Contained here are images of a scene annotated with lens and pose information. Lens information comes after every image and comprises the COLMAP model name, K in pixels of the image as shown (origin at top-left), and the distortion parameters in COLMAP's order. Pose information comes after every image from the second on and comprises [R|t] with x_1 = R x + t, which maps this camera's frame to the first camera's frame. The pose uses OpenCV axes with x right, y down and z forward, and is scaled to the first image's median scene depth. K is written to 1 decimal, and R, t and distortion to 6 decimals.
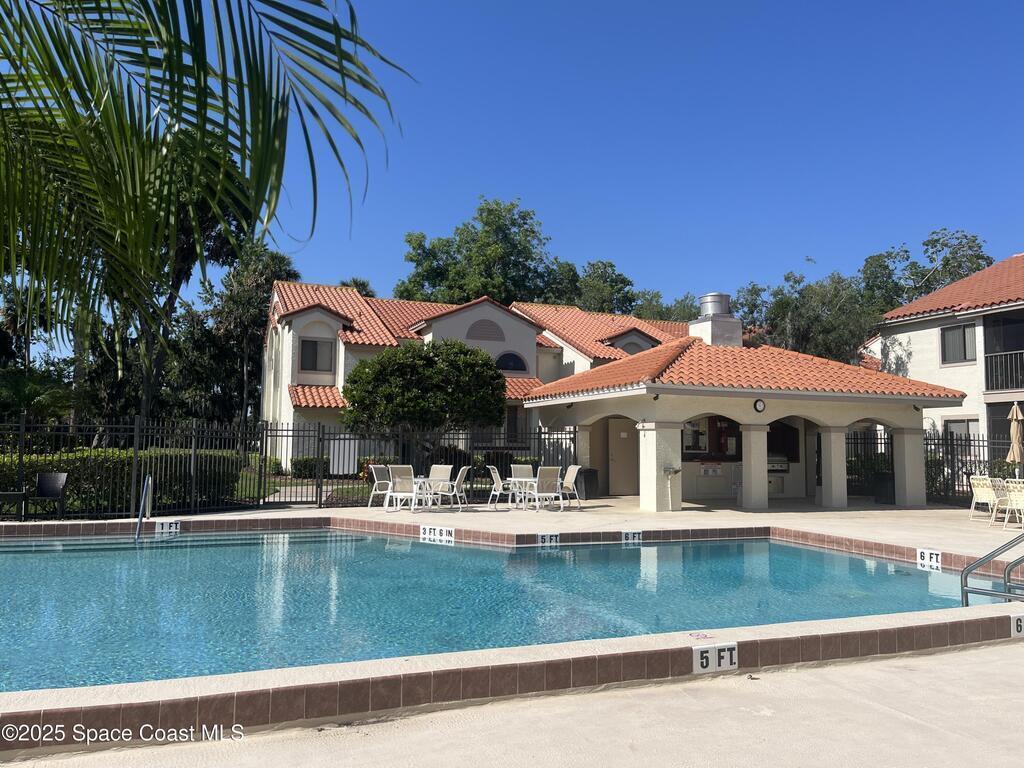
lens RADIAL K [[775.3, 0, 512.0], [0, 775.3, 384.0], [0, 0, 1]] dist [0.089035, -0.144340]
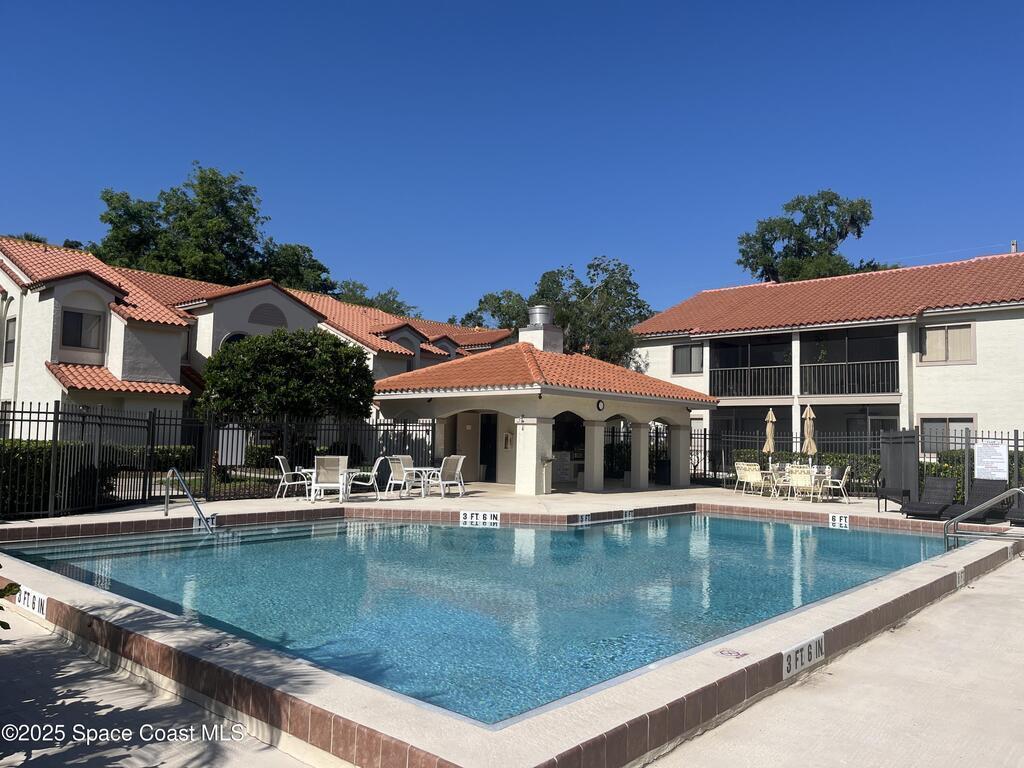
lens RADIAL K [[775.3, 0, 512.0], [0, 775.3, 384.0], [0, 0, 1]] dist [0.089035, -0.144340]
pose [[0.890936, 0.039752, 0.452386, -0.276640], [-0.047148, 0.998875, 0.005082, -0.003930], [-0.451675, -0.025857, 0.891808, -0.006625]]
